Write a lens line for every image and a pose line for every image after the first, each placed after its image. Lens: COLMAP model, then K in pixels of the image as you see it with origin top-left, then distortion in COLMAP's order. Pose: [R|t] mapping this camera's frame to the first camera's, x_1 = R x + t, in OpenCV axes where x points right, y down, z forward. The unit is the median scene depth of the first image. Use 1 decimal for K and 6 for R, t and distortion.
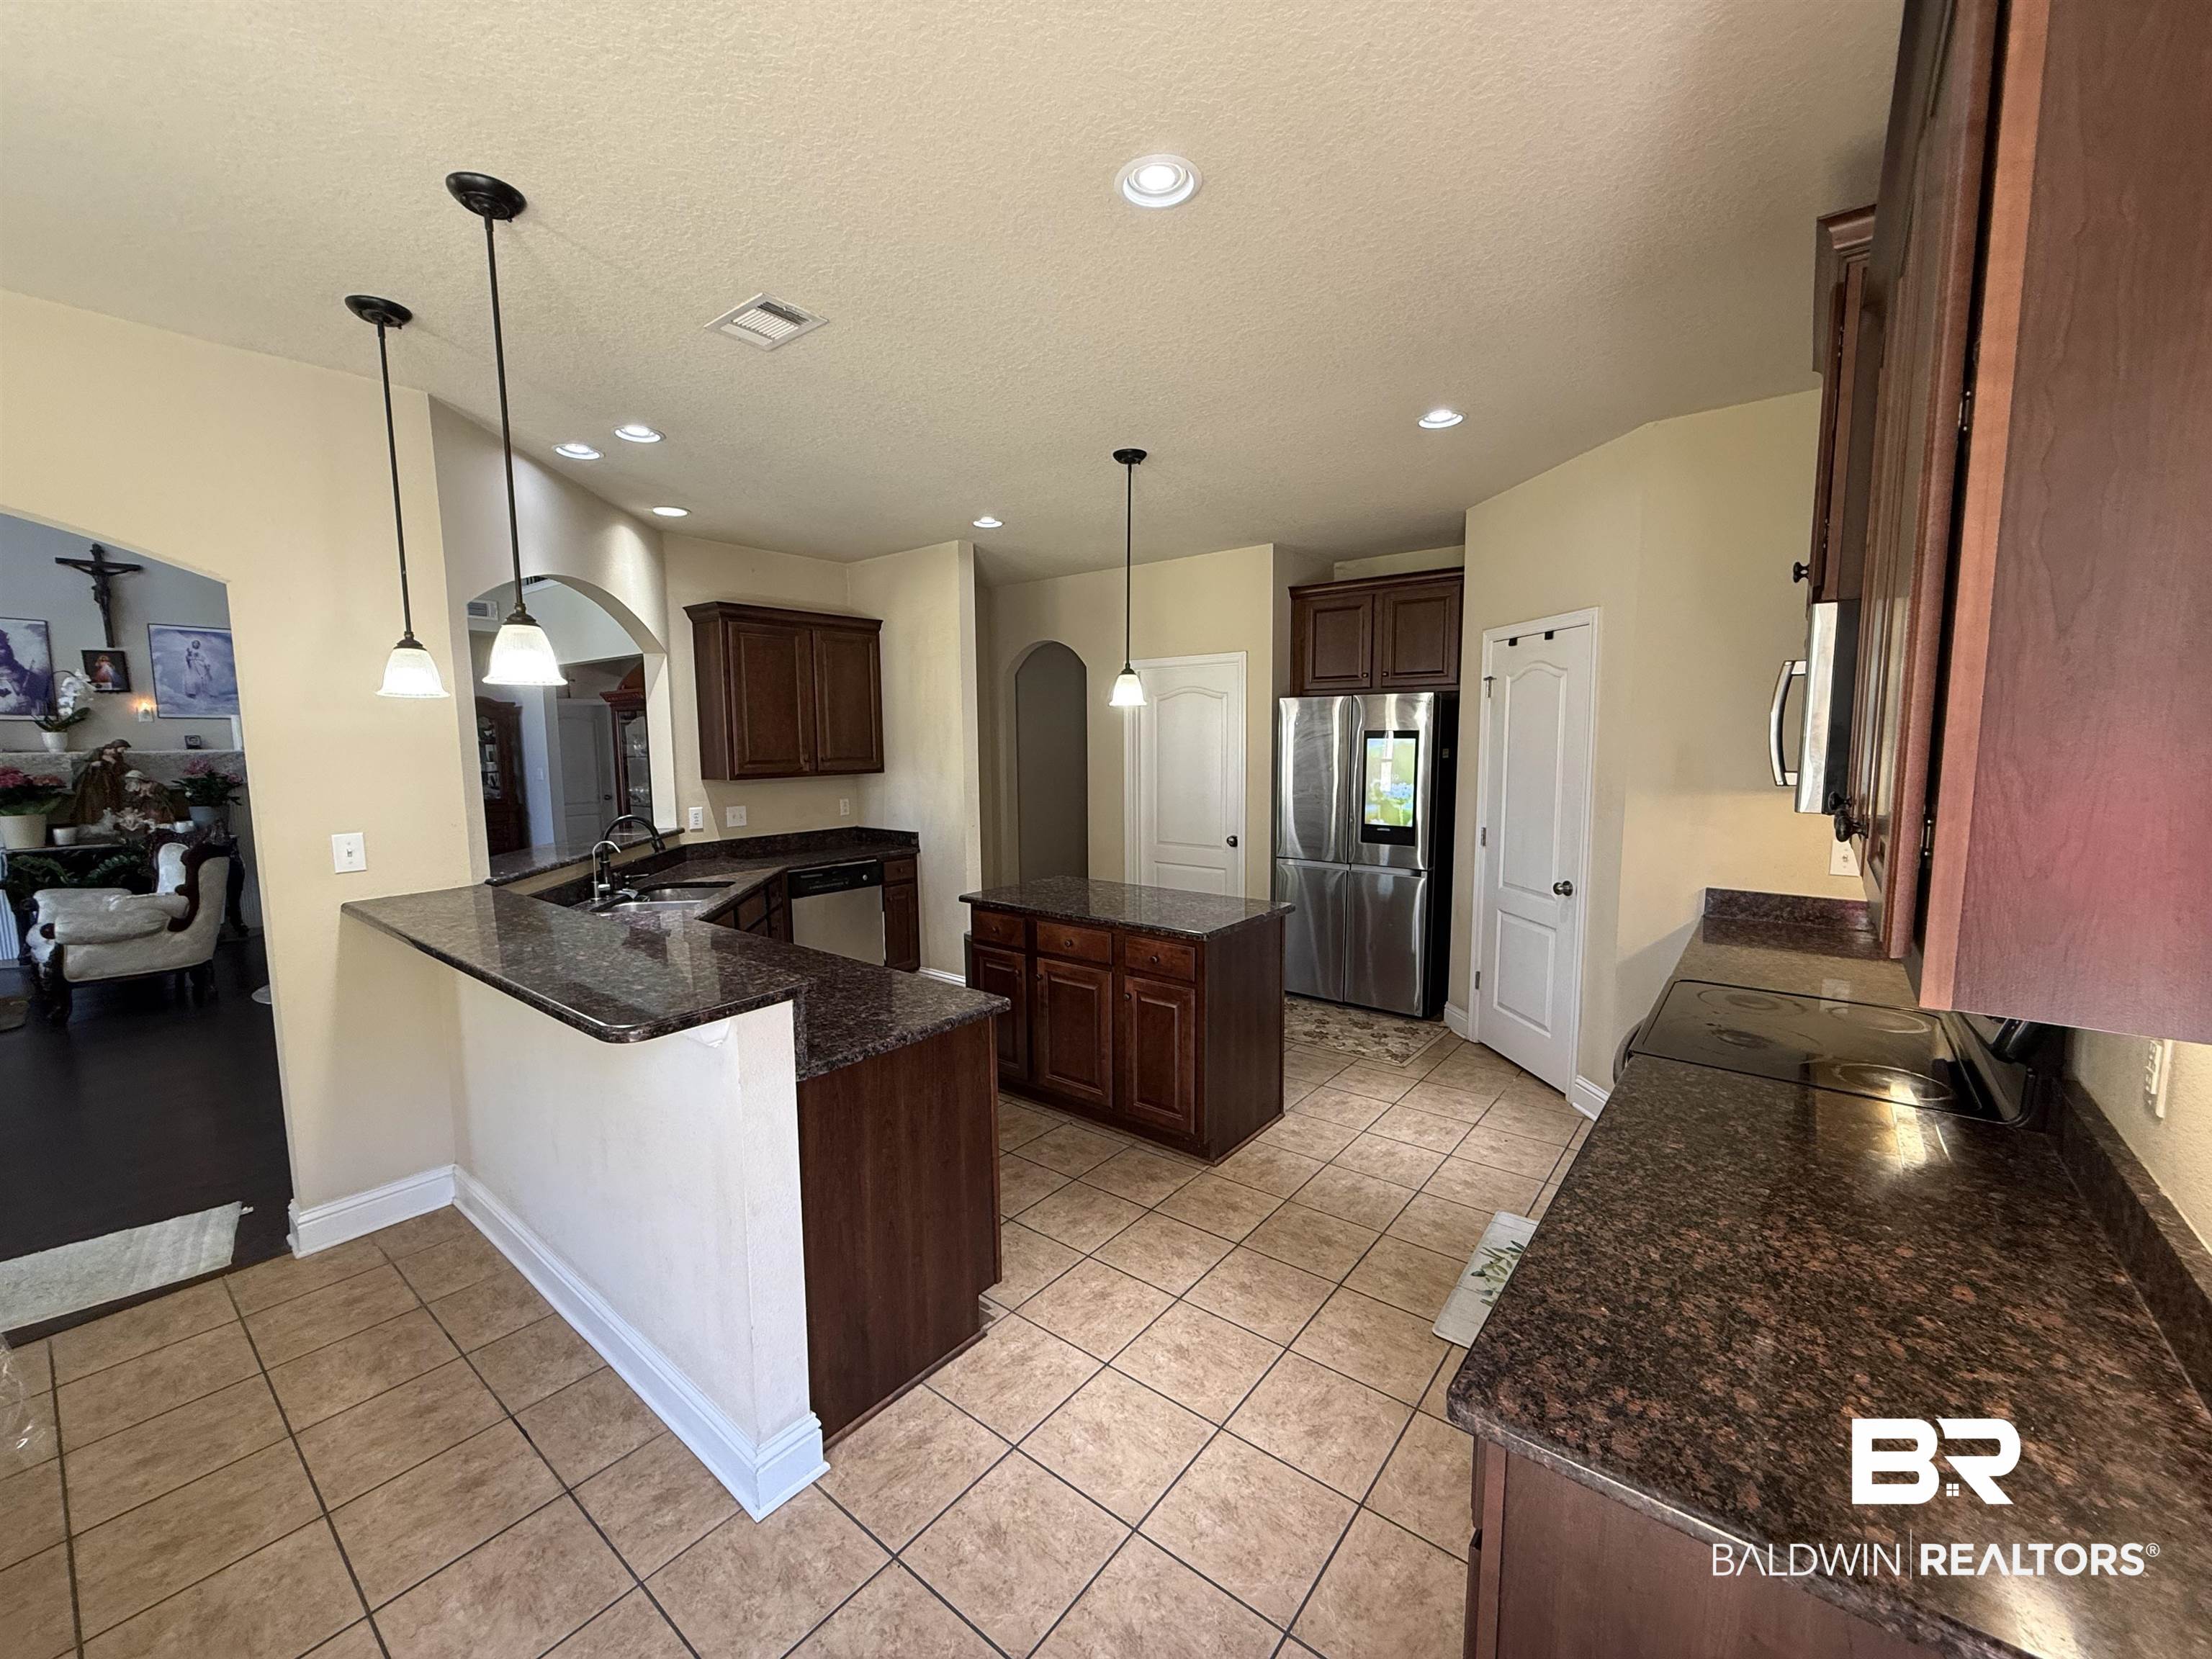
lens RADIAL K [[883.4, 0, 1099.9], [0, 883.4, 827.8], [0, 0, 1]] dist [-0.000865, 0.000643]
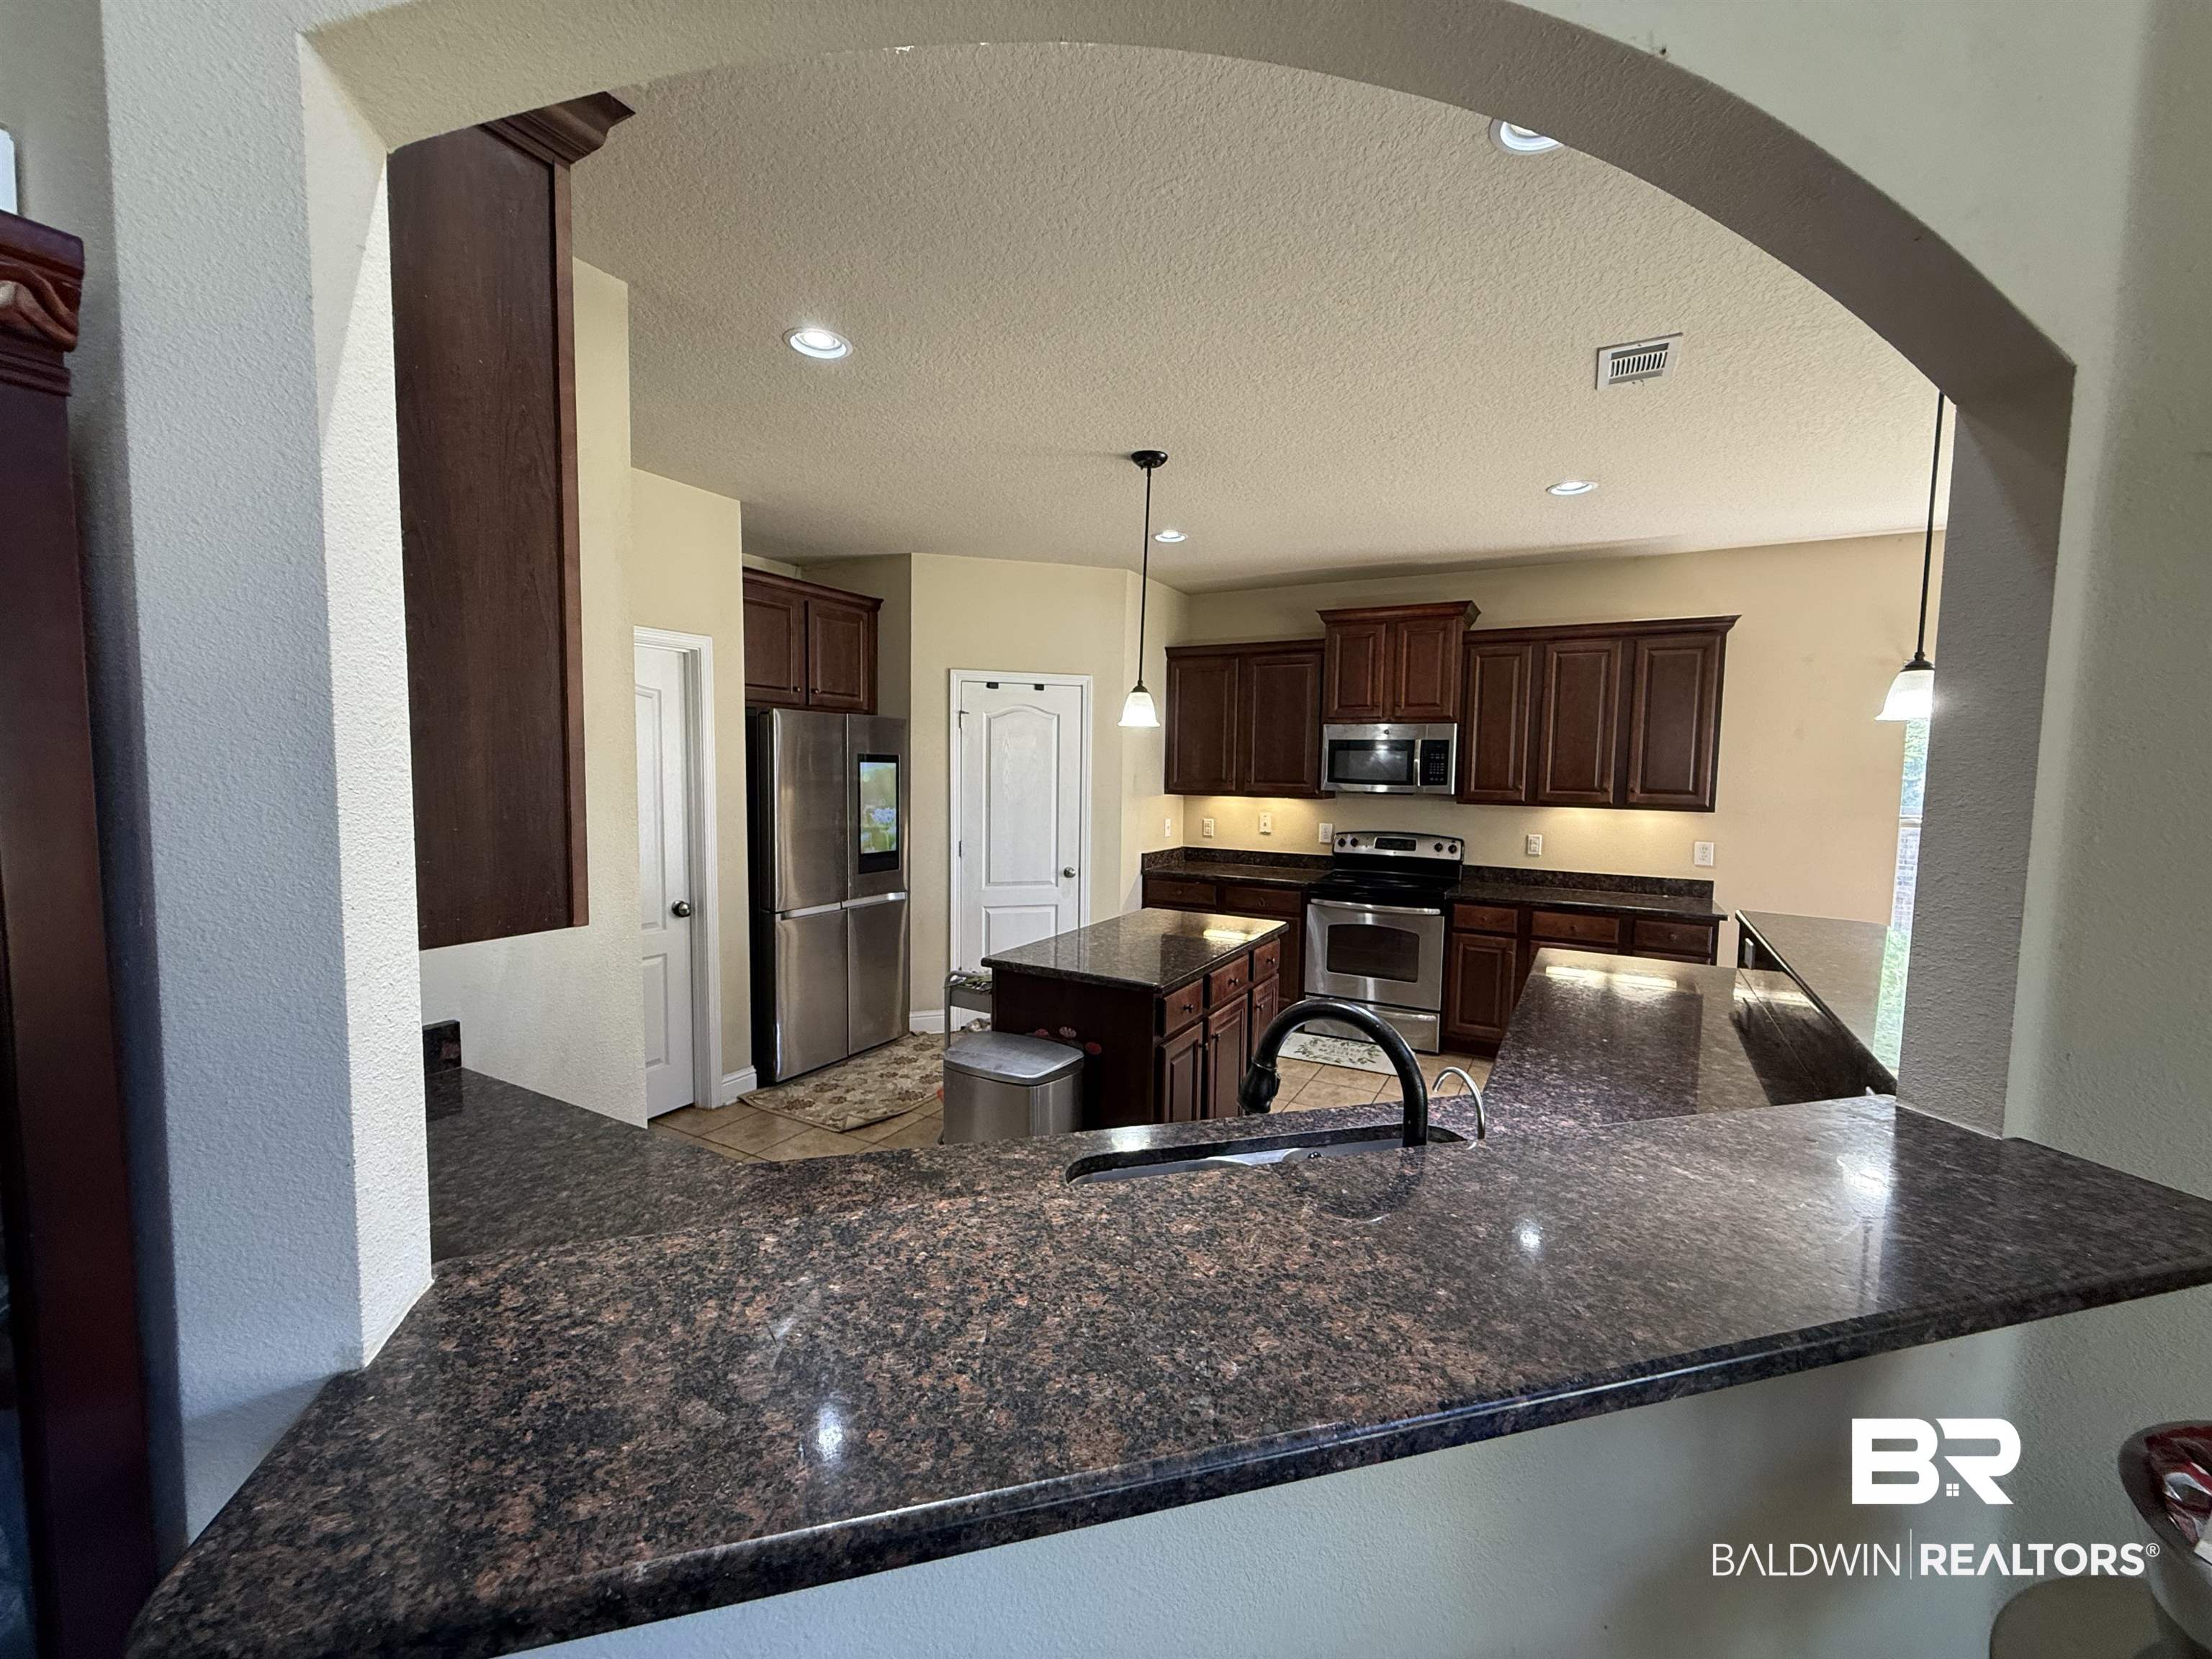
lens RADIAL K [[883.4, 0, 1100.1], [0, 883.4, 828.9], [0, 0, 1]] dist [-0.000865, 0.000643]
pose [[-0.161793, -0.066472, 0.984583, -0.832928], [0.089307, 0.992648, 0.081692, -0.107333], [-0.982775, 0.101148, -0.154667, 1.143911]]
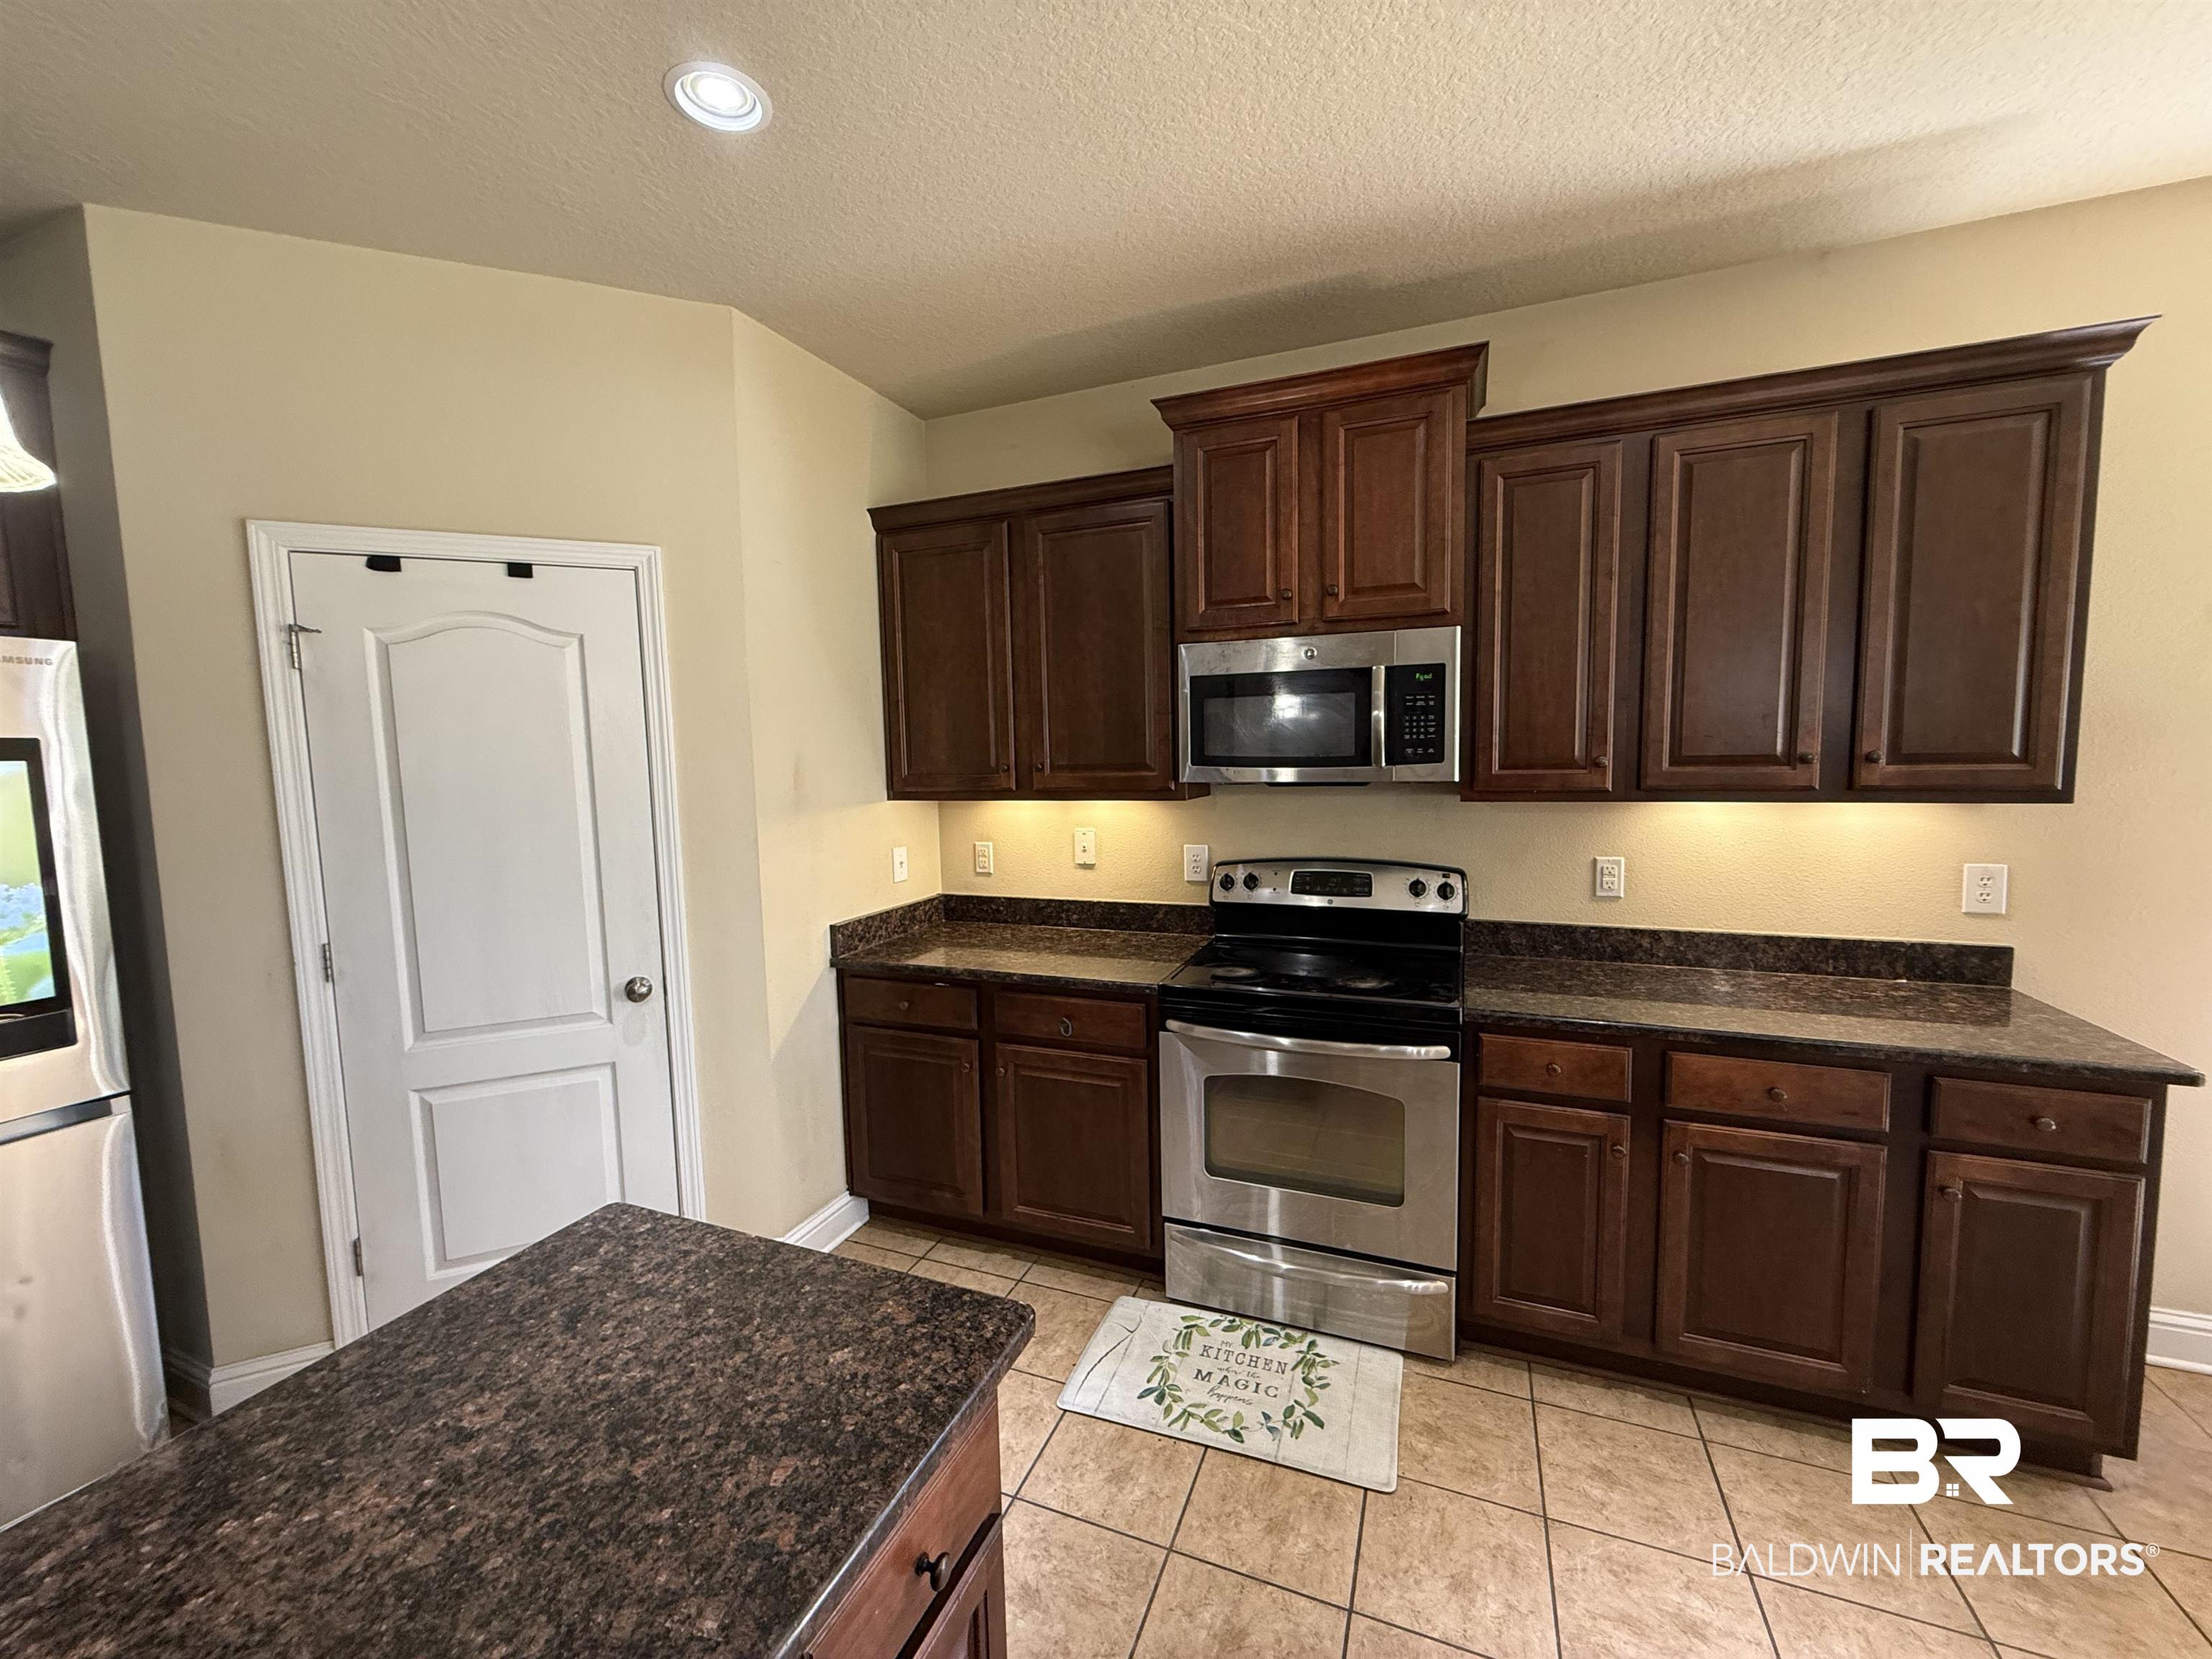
lens RADIAL K [[883.4, 0, 1099.9], [0, 883.4, 827.1], [0, 0, 1]] dist [-0.000865, 0.000643]
pose [[-0.279859, -0.070640, 0.957439, -0.151532], [0.124579, 0.986185, 0.109175, -0.071290], [-0.951924, 0.149830, -0.267193, 0.826514]]
